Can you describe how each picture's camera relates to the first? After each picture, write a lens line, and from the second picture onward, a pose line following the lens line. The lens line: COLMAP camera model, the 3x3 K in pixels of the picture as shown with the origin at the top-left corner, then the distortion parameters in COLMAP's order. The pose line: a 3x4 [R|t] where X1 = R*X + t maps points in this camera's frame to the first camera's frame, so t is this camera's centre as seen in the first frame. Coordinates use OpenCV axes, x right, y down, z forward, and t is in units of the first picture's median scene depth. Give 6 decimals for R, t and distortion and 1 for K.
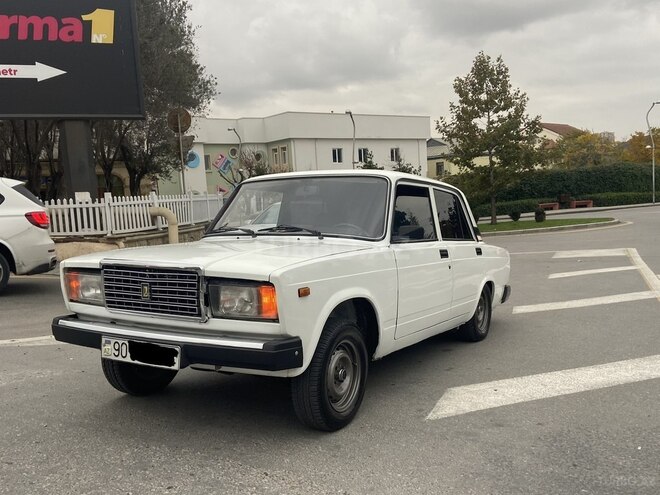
lens RADIAL K [[617.8, 0, 332.4], [0, 617.8, 249.9], [0, 0, 1]] dist [0.071638, 0.000000]
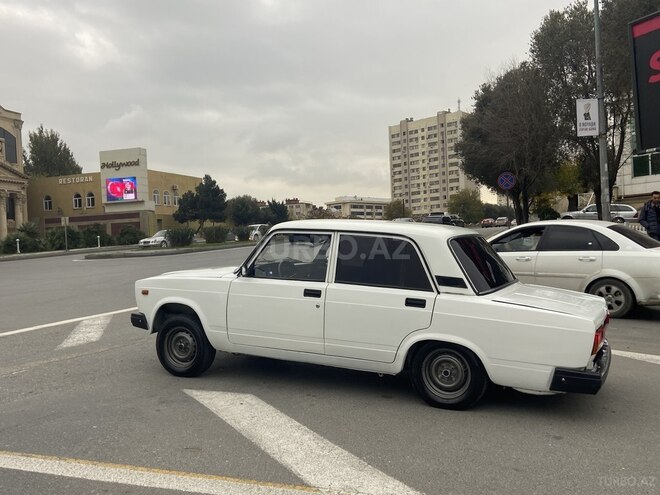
lens RADIAL K [[617.8, 0, 350.4], [0, 617.8, 250.7], [0, 0, 1]] dist [0.071638, 0.000000]
pose [[0.092735, 0.053917, -0.994230, 1.389657], [-0.055241, 0.997273, 0.048930, -0.139033], [0.994157, 0.050385, 0.095461, 1.011455]]
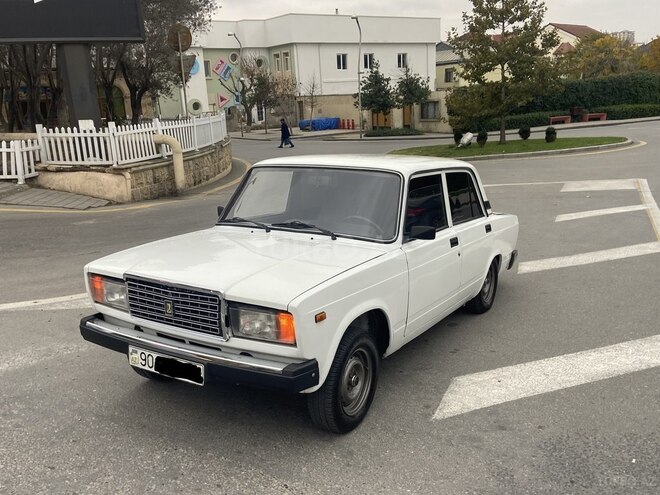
lens RADIAL K [[617.8, 0, 322.1], [0, 617.8, 253.8], [0, 0, 1]] dist [0.071638, 0.000000]
pose [[0.999757, 0.009525, -0.019866, -0.016574], [-0.006353, 0.988053, 0.153985, -0.137233], [0.021095, -0.153822, 0.987873, -0.009739]]
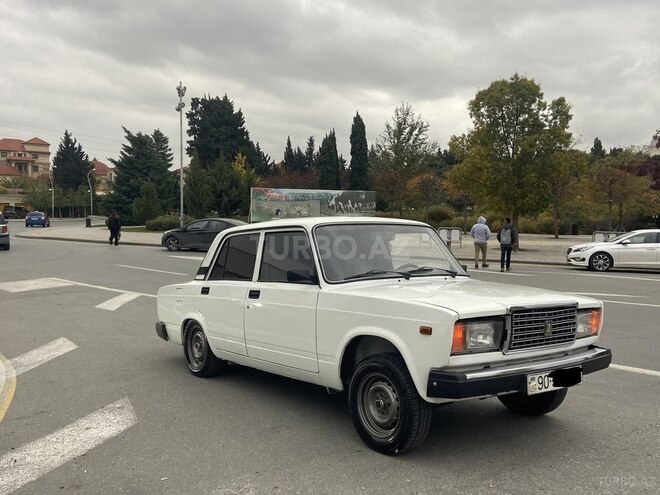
lens RADIAL K [[617.8, 0, 340.2], [0, 617.8, 251.8], [0, 0, 1]] dist [0.071638, 0.000000]
pose [[0.380675, -0.005217, 0.924694, -1.141432], [0.039576, 0.999160, -0.010656, -0.059801], [-0.923862, 0.040652, 0.380561, 0.669952]]
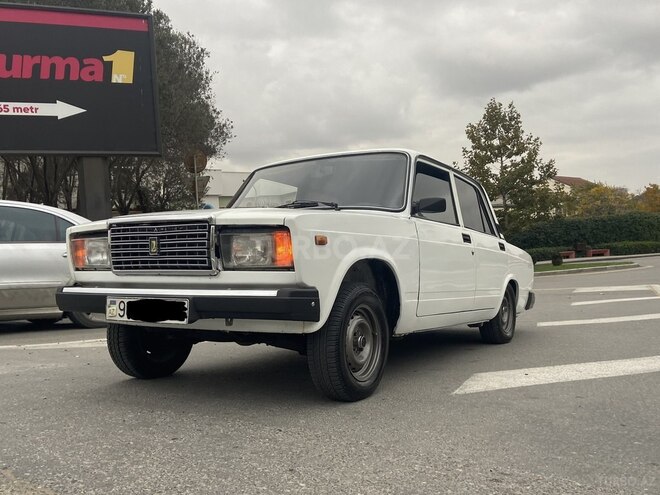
lens RADIAL K [[617.8, 0, 330.7], [0, 617.8, 253.0], [0, 0, 1]] dist [0.071638, 0.000000]
pose [[0.999713, -0.001860, -0.023891, -0.006468], [-0.000130, 0.996547, -0.083035, 0.114282], [0.023963, 0.083014, 0.996260, 0.049132]]
